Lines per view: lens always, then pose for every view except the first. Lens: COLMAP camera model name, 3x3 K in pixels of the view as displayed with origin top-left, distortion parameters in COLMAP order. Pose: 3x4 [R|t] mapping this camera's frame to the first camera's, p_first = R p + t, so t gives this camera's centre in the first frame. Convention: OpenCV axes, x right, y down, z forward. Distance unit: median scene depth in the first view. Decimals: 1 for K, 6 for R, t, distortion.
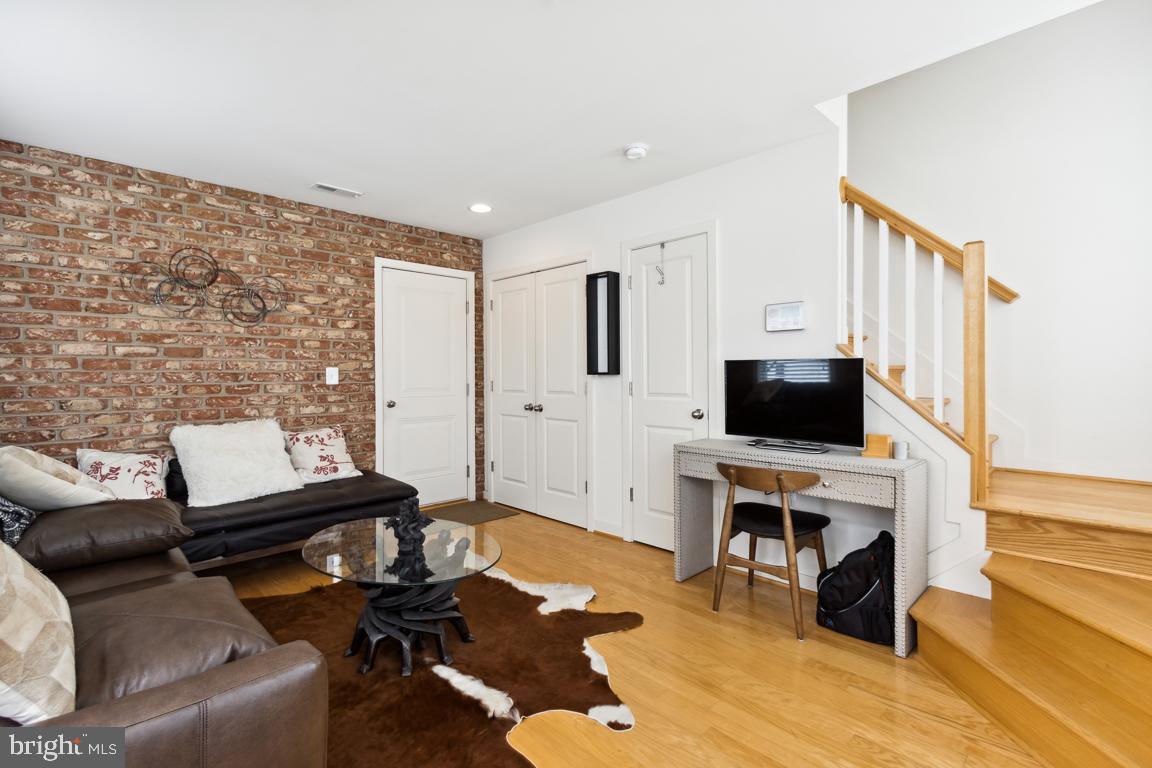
lens RADIAL K [[537.5, 0, 561.3], [0, 537.5, 378.3], [0, 0, 1]] dist [-0.000597, -0.000522]
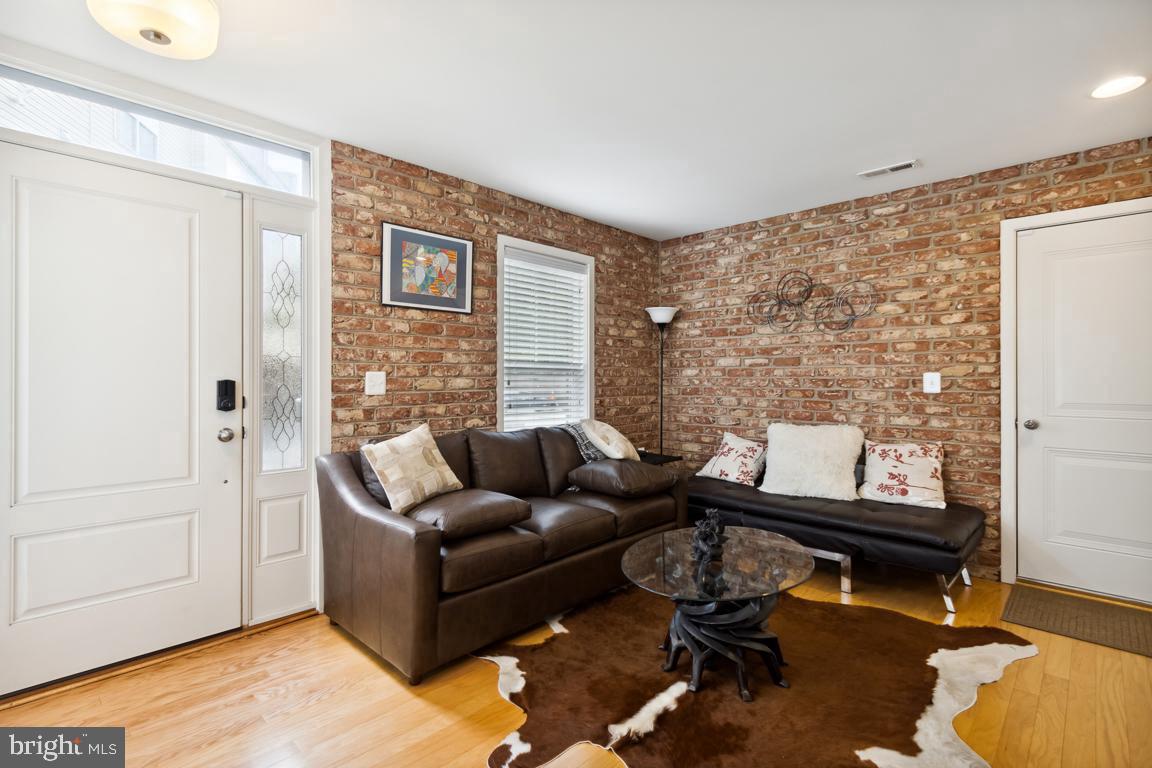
lens RADIAL K [[537.5, 0, 561.3], [0, 537.5, 378.3], [0, 0, 1]] dist [-0.000597, -0.000522]
pose [[0.009379, 0.001946, -0.999954, 0.442755], [-0.008415, 0.999963, 0.001867, -0.008921], [0.999921, 0.008398, 0.009395, 0.458191]]
